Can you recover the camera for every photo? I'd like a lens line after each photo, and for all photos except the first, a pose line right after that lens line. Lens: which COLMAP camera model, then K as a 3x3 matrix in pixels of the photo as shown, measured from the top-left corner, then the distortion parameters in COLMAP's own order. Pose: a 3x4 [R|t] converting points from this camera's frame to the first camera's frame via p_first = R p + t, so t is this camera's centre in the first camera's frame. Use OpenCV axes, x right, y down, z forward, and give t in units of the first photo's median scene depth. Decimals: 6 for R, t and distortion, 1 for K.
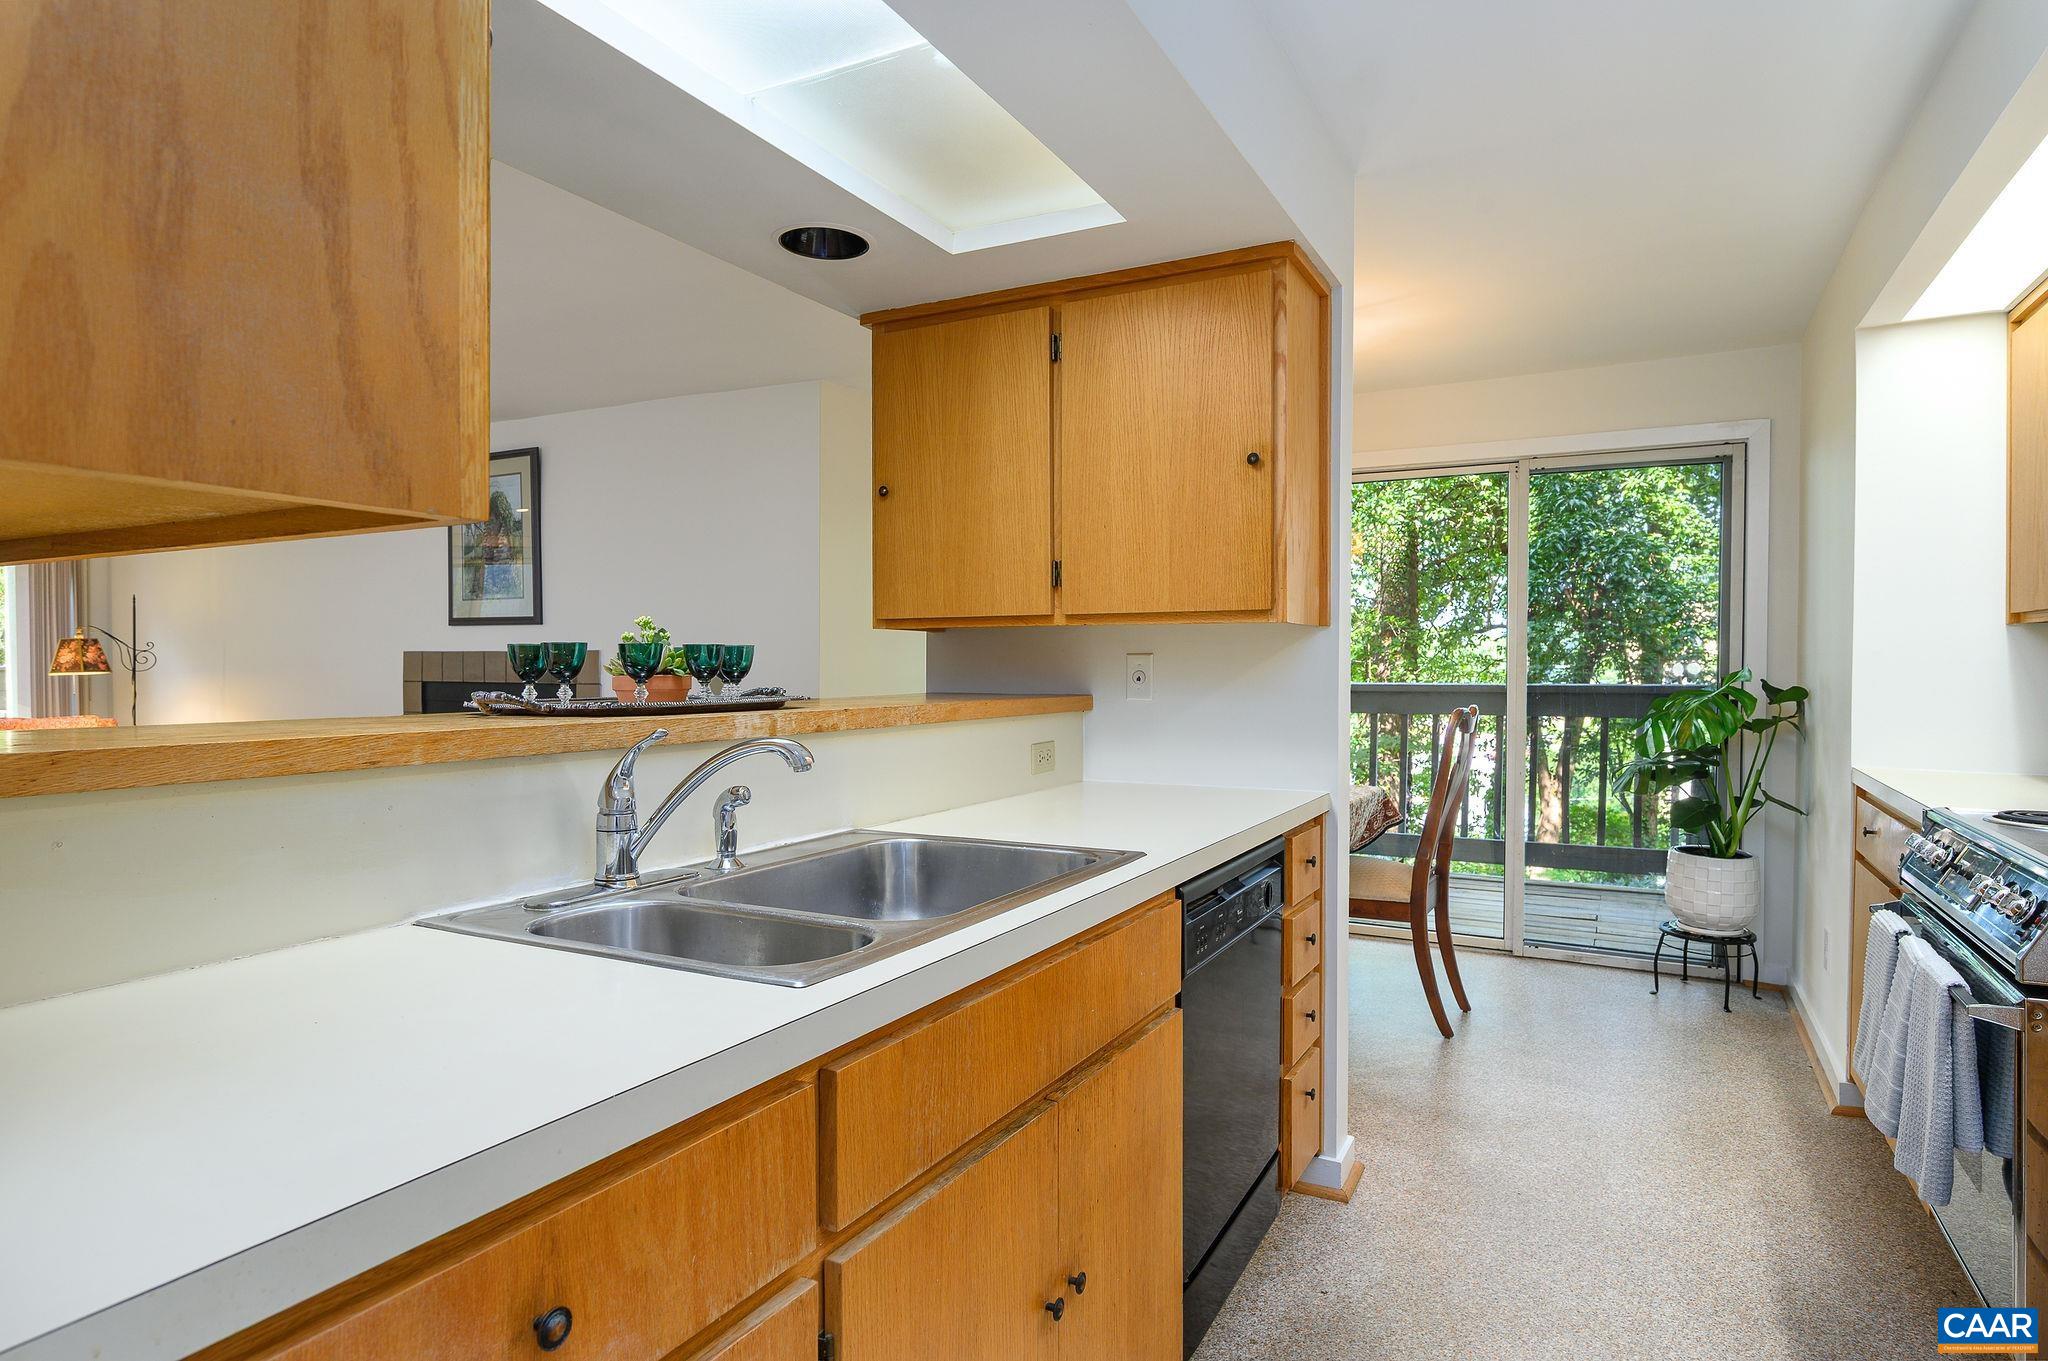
lens RADIAL K [[1146.2, 0, 1024.0], [0, 1146.2, 680.5], [0, 0, 1]] dist [-0.003807, -0.000939]
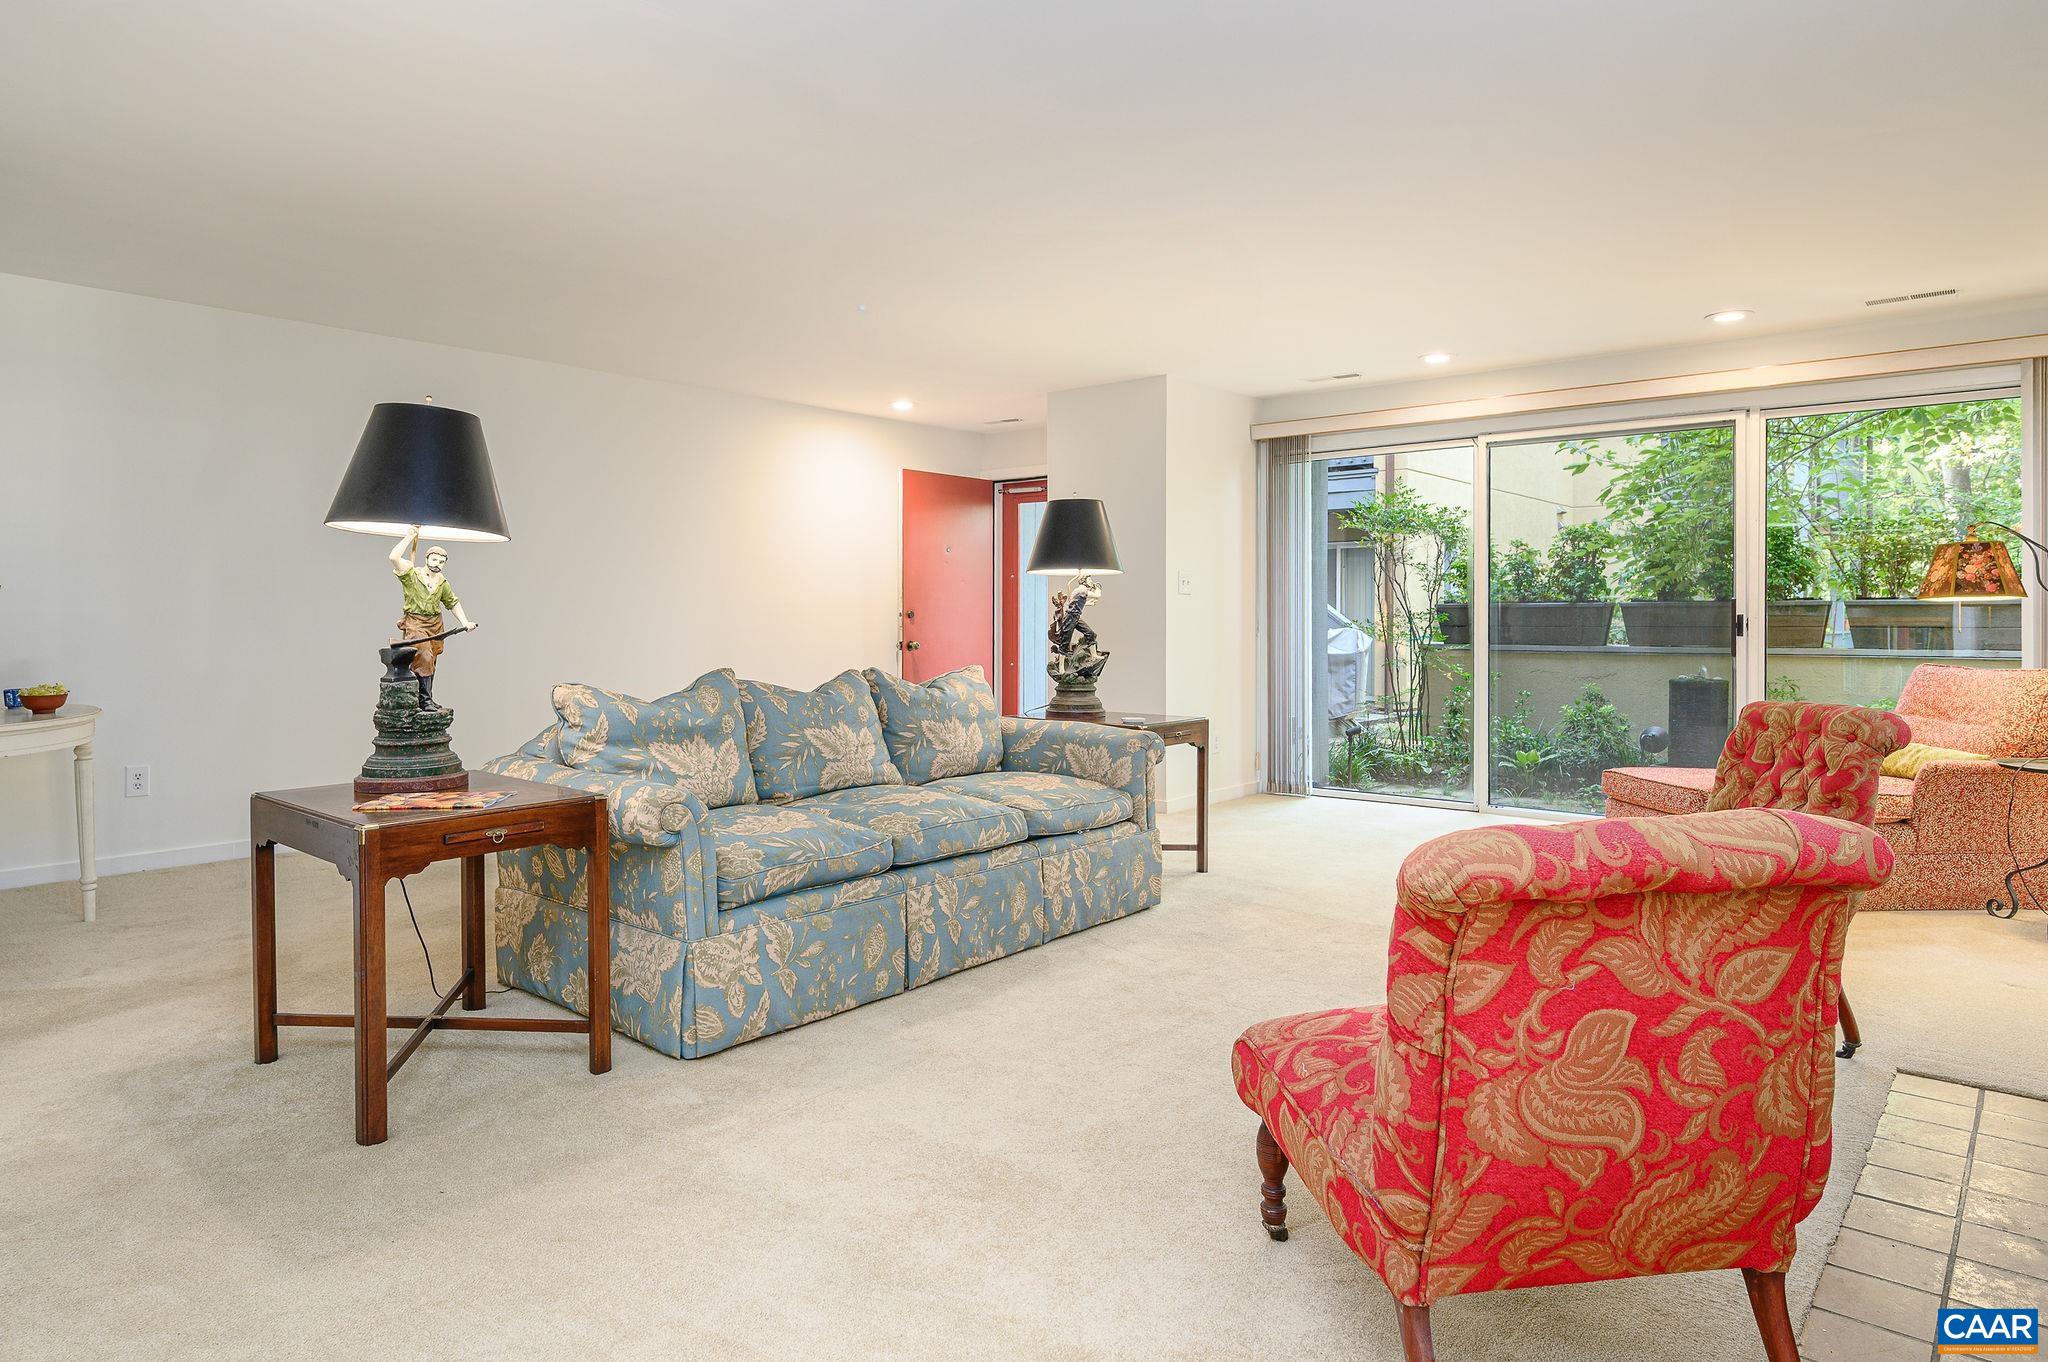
lens RADIAL K [[1225.4, 0, 1025.6], [0, 1225.4, 636.1], [0, 0, 1]] dist [-0.002015, -0.000421]
pose [[-0.212060, 0.014159, -0.977154, -0.055672], [-0.009526, 0.999818, 0.016554, 0.008694], [0.977210, 0.012819, -0.211886, 0.645703]]
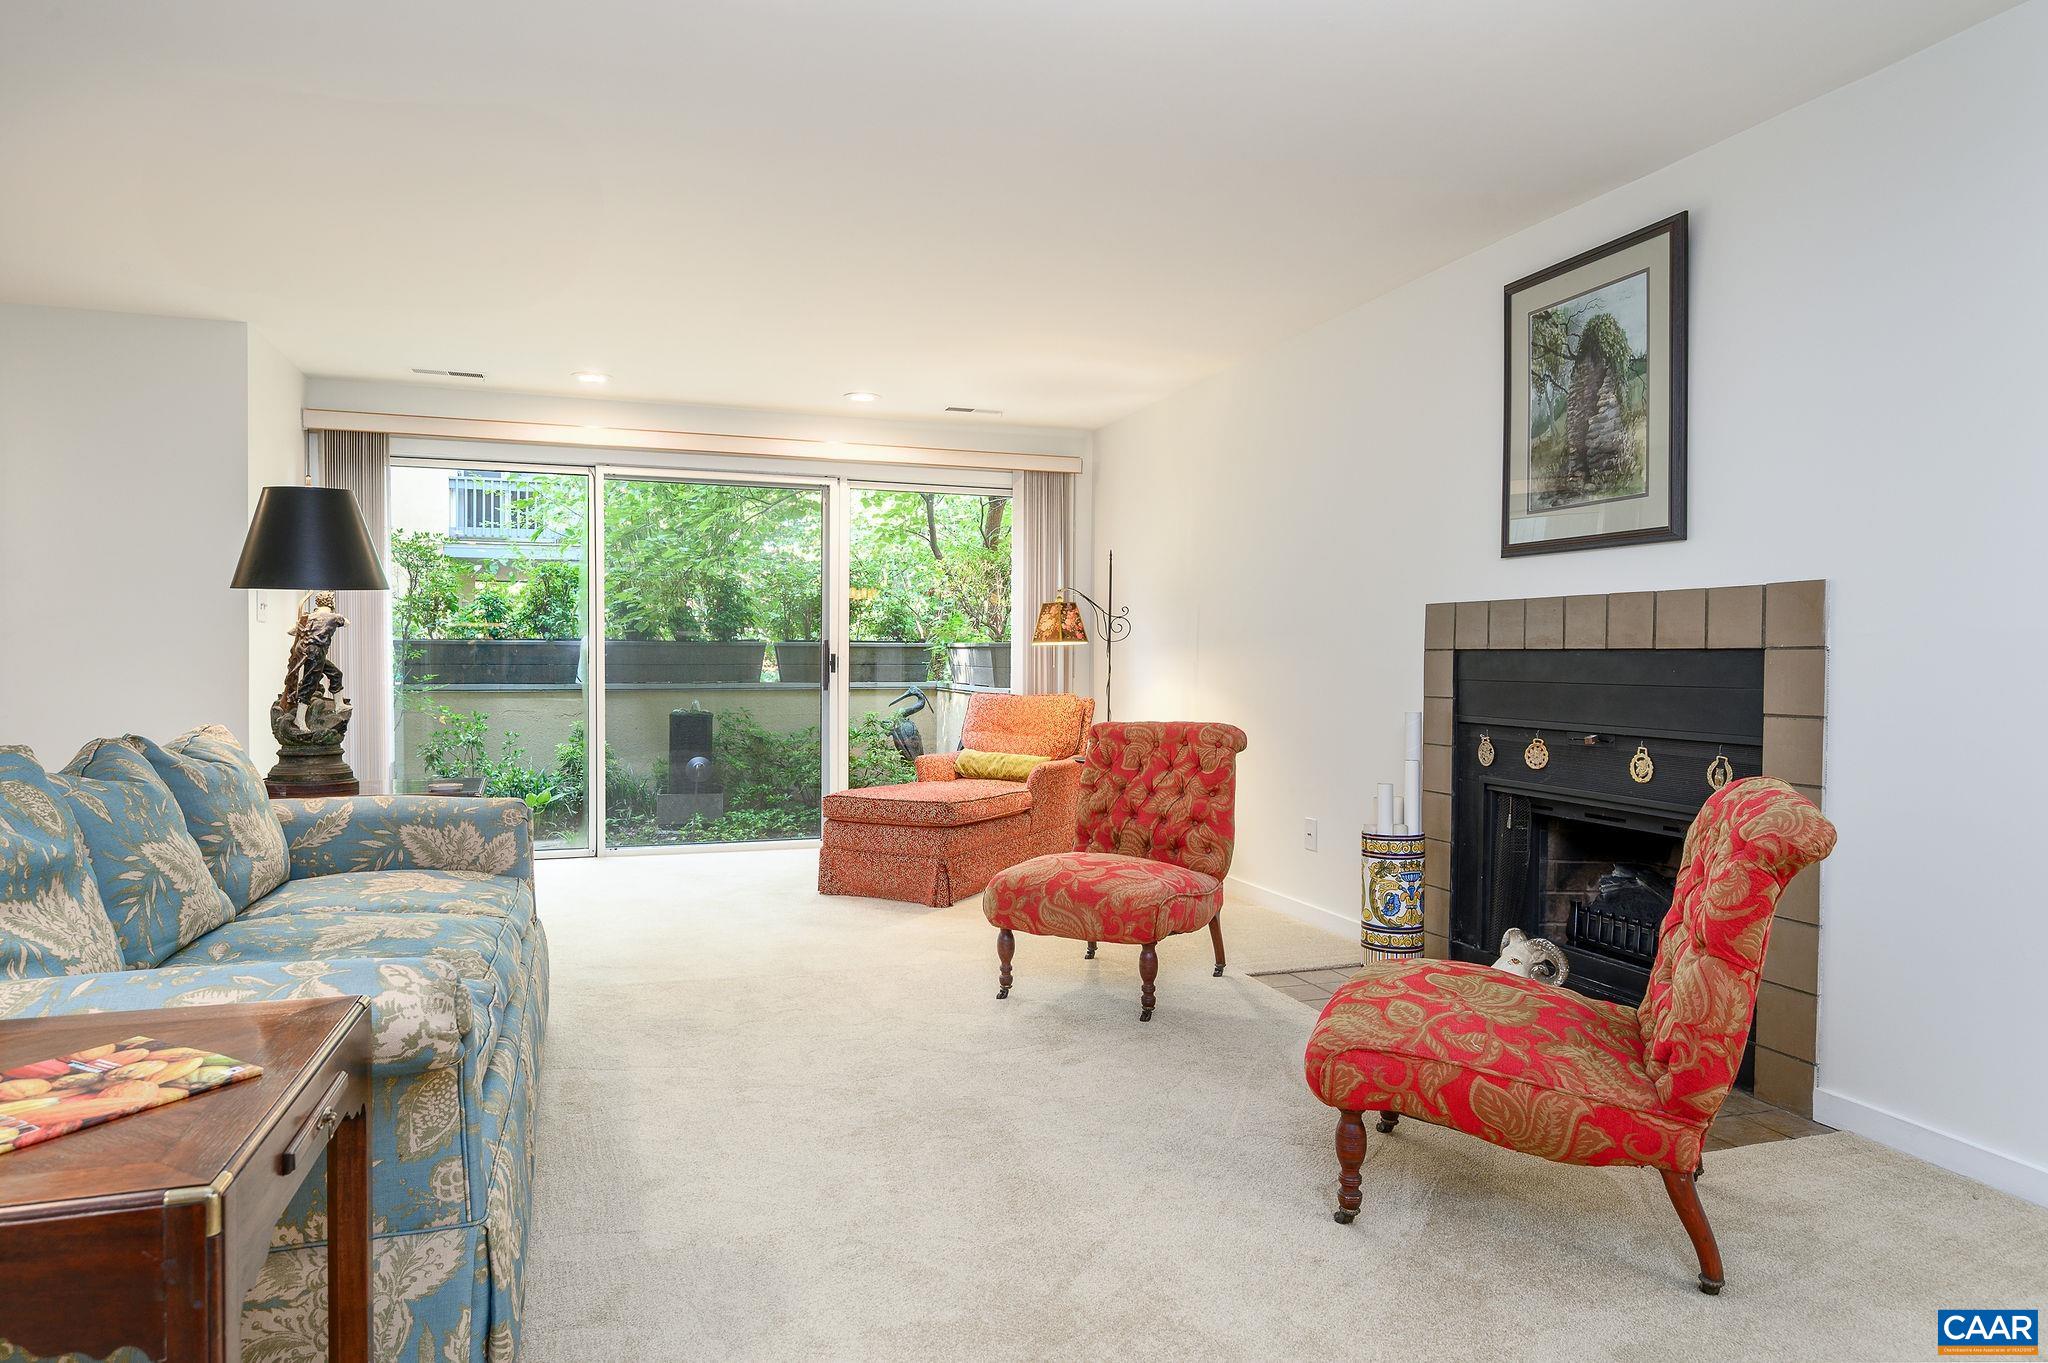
lens RADIAL K [[1209.7, 0, 1023.1], [0, 1209.7, 707.2], [0, 0, 1]] dist [-0.002404, -0.000824]
pose [[0.729585, 0.029914, -0.683235, -0.221950], [-0.010996, 0.999427, 0.032015, 0.013503], [0.683801, -0.015844, 0.729496, 0.316709]]
